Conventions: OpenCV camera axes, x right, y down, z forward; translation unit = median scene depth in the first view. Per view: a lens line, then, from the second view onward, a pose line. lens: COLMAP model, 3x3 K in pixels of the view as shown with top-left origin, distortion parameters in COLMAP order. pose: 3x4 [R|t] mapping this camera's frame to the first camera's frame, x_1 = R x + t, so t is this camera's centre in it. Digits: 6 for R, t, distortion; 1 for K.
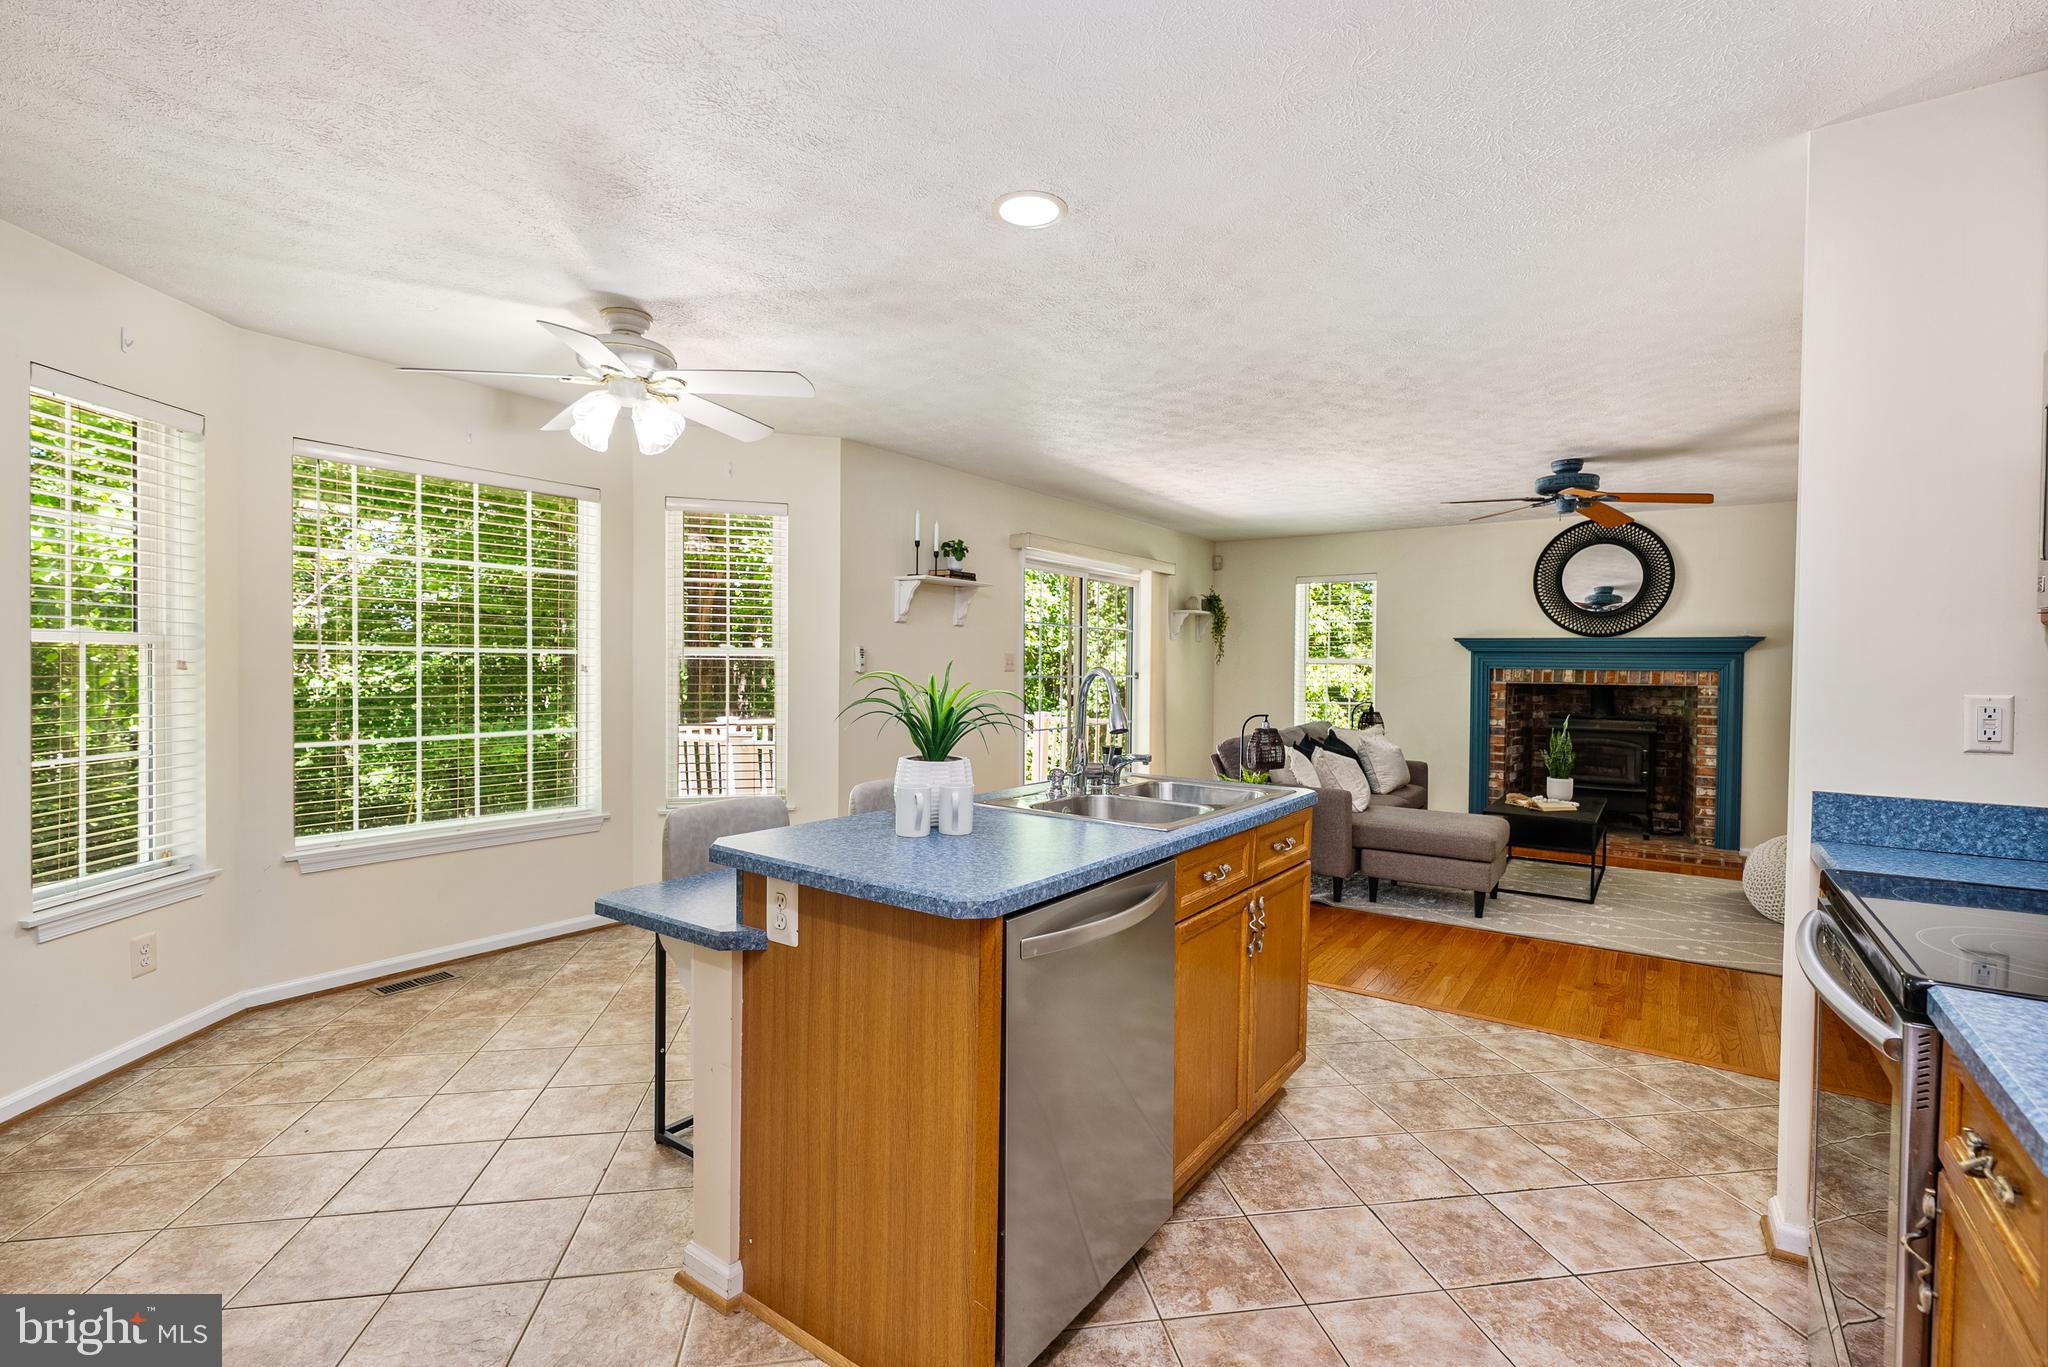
lens RADIAL K [[924.6, 0, 1019.7], [0, 924.6, 681.6], [0, 0, 1]] dist [-0.005665, 0.000840]
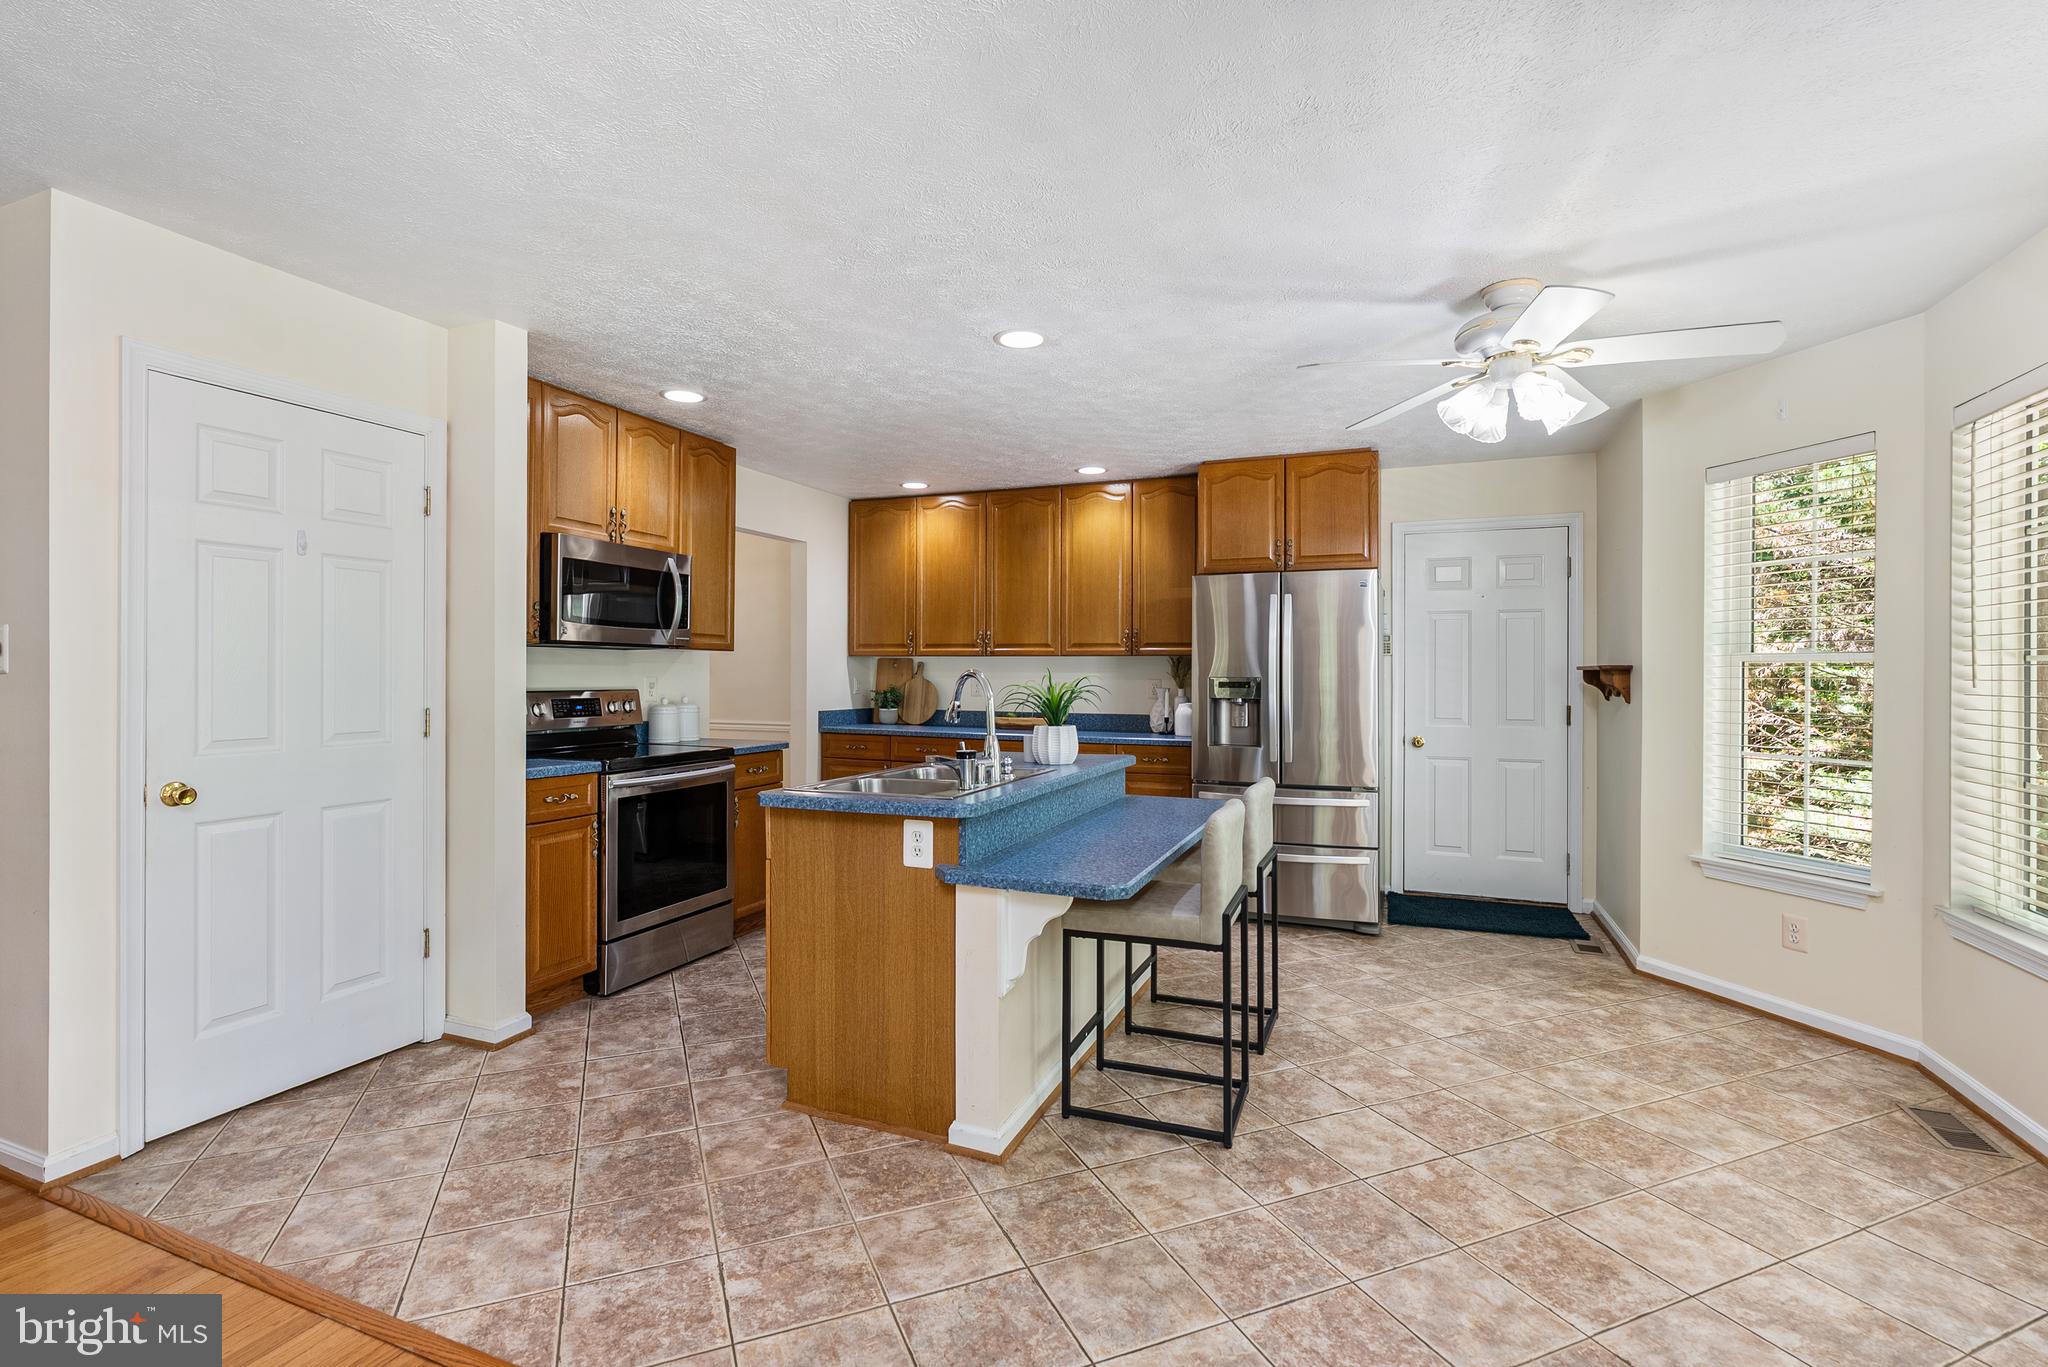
lens RADIAL K [[940.0, 0, 1016.9], [0, 940.0, 673.1], [0, 0, 1]] dist [-0.003409, 0.000133]
pose [[-0.973117, -0.014398, -0.229862, 0.119414], [-0.018033, 0.999743, 0.013722, -0.011460], [0.229606, 0.017498, -0.973126, 0.856315]]
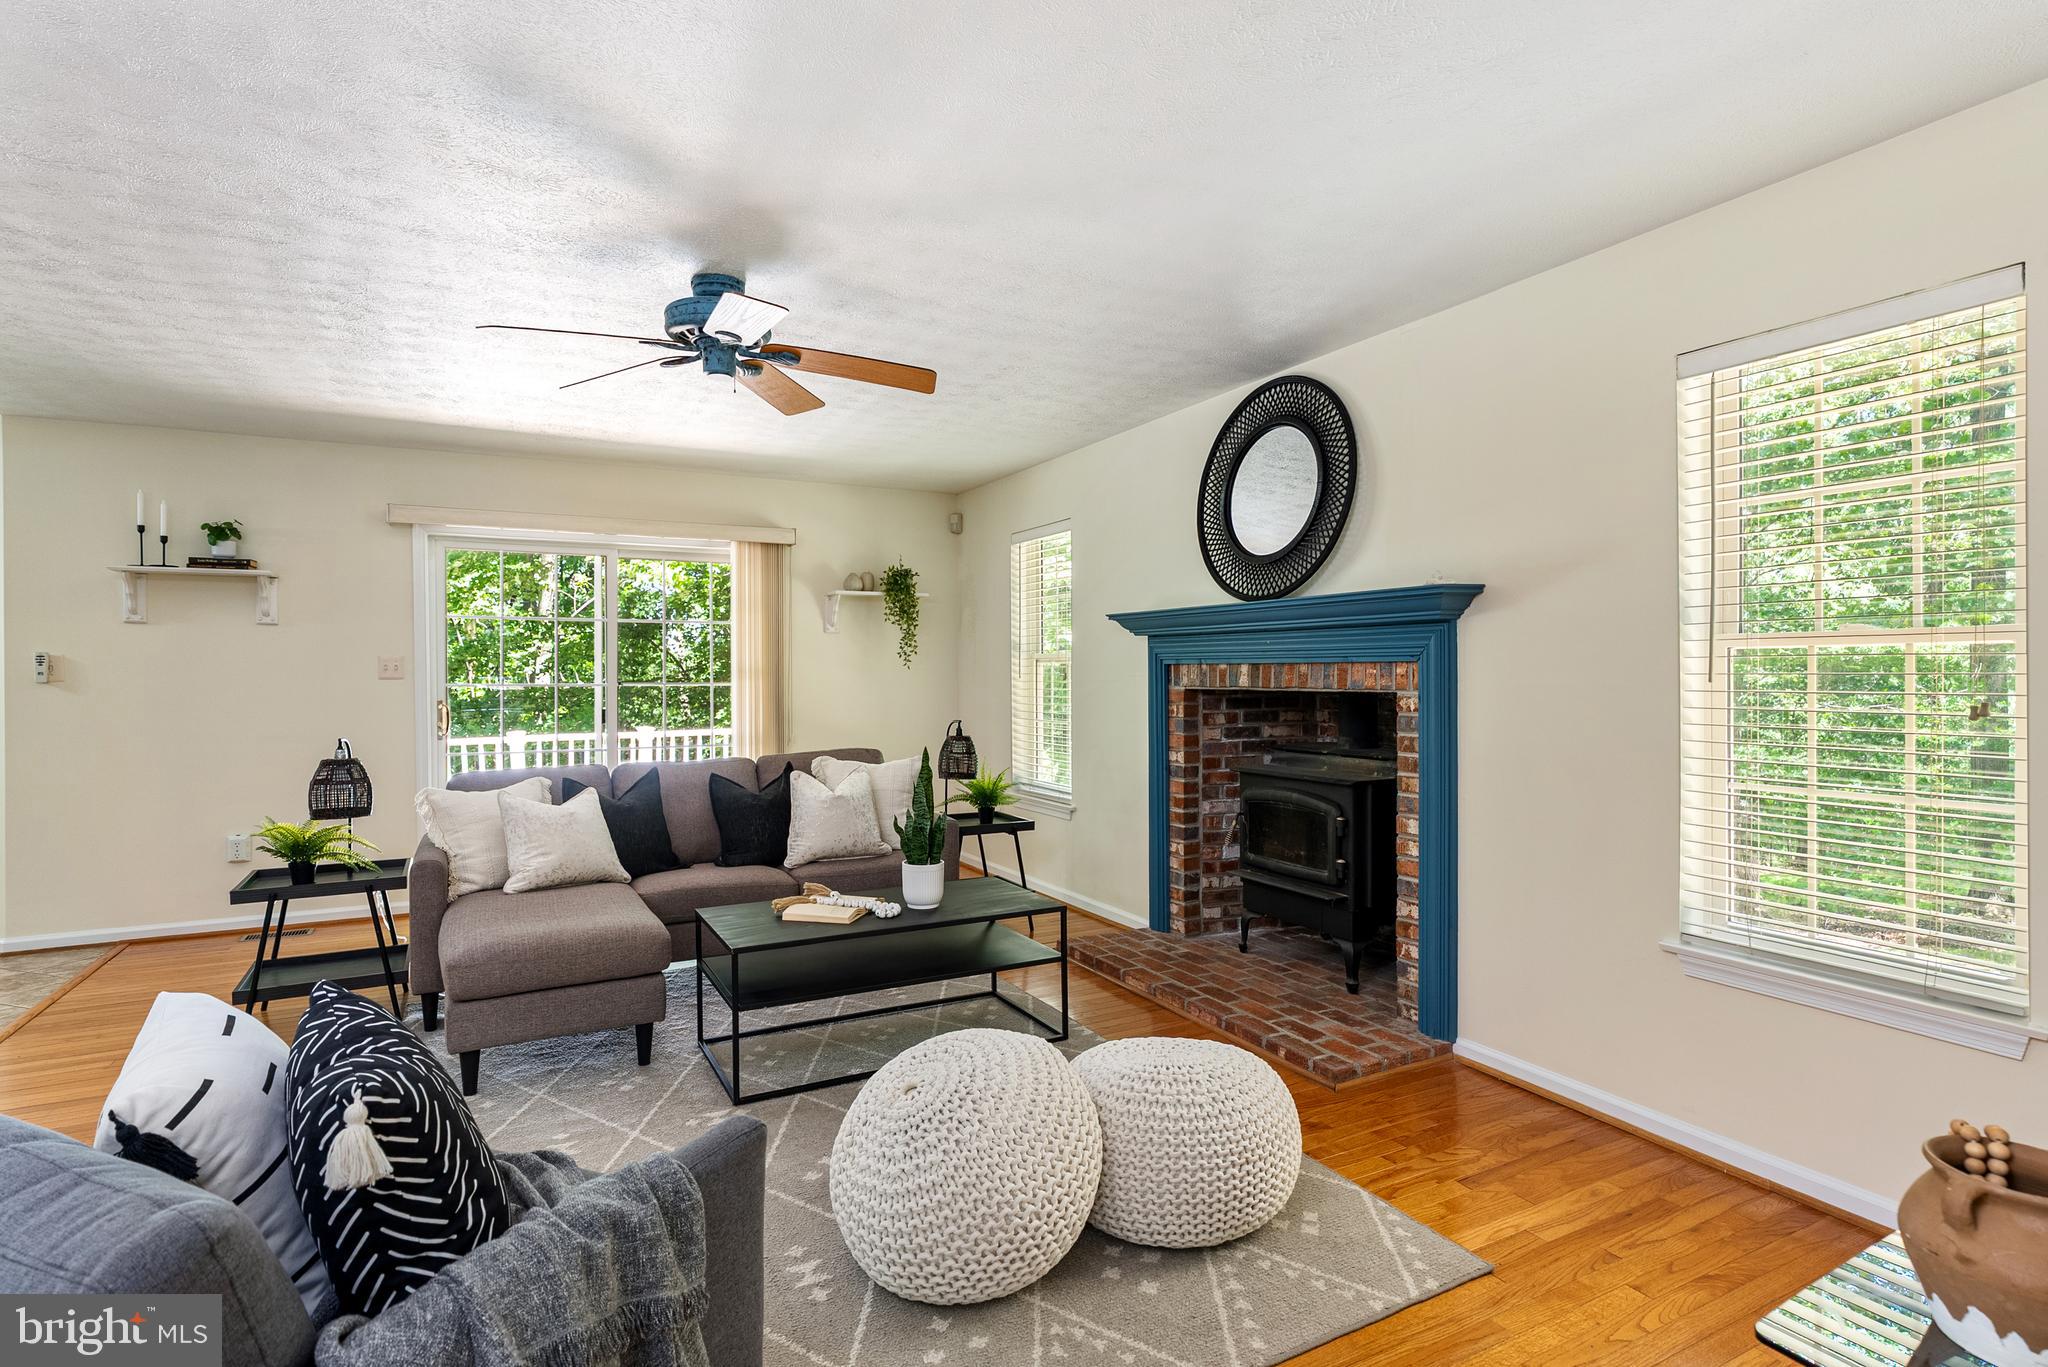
lens RADIAL K [[1015.3, 0, 1016.8], [0, 1015.3, 682.4], [0, 0, 1]] dist [-0.009855, 0.000304]
pose [[0.892601, -0.010497, -0.450726, 0.802152], [0.005964, 0.999916, -0.011475, 0.004659], [0.450809, 0.007555, 0.892589, 0.430523]]
